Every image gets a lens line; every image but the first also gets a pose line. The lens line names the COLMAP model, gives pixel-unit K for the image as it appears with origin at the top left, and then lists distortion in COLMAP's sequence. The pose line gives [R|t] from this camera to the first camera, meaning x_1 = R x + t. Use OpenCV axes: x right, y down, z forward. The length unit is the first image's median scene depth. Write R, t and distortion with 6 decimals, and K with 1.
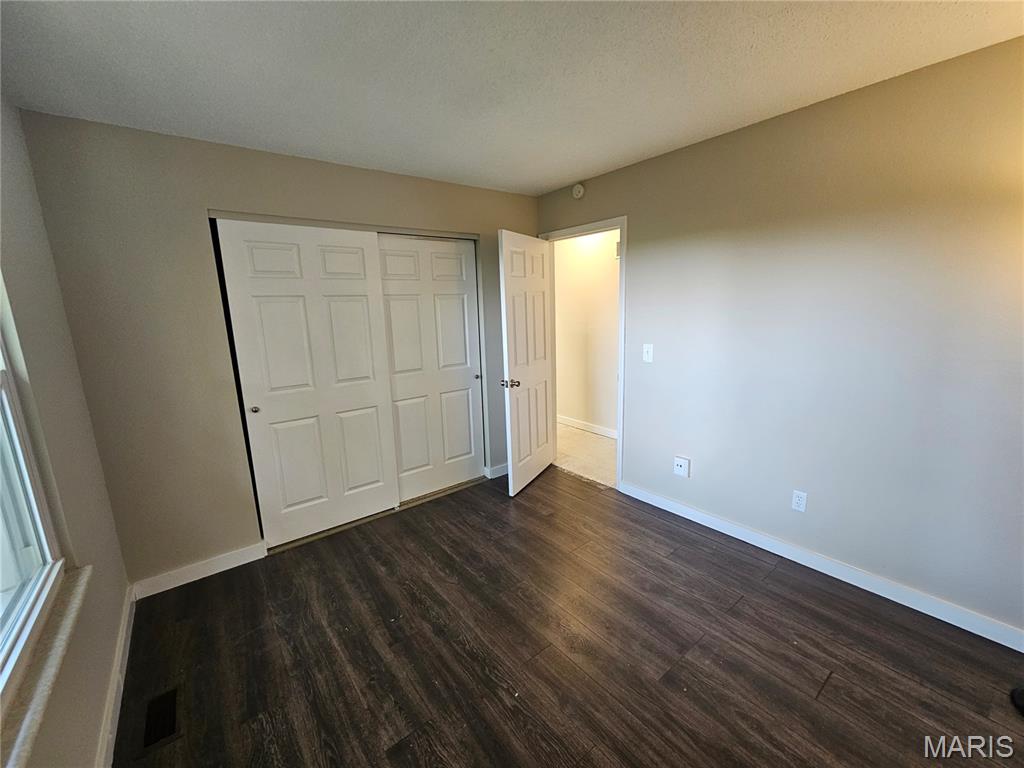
lens RADIAL K [[419.8, 0, 512.8], [0, 419.8, 379.8], [0, 0, 1]] dist [0.002629, -0.000901]
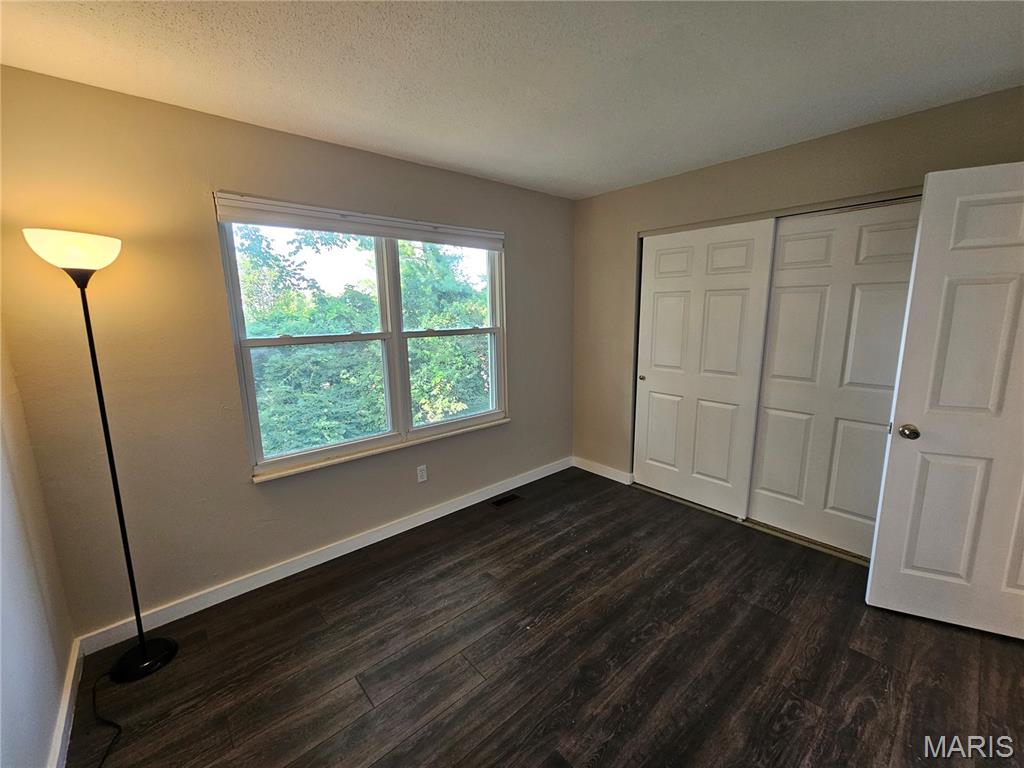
lens RADIAL K [[419.8, 0, 512.6], [0, 419.8, 382.9], [0, 0, 1]] dist [0.002629, -0.000901]
pose [[0.057652, 0.204381, -0.977192, 0.637436], [-0.160885, 0.967929, 0.192952, -0.099477], [0.985288, 0.146092, 0.088684, 0.452253]]
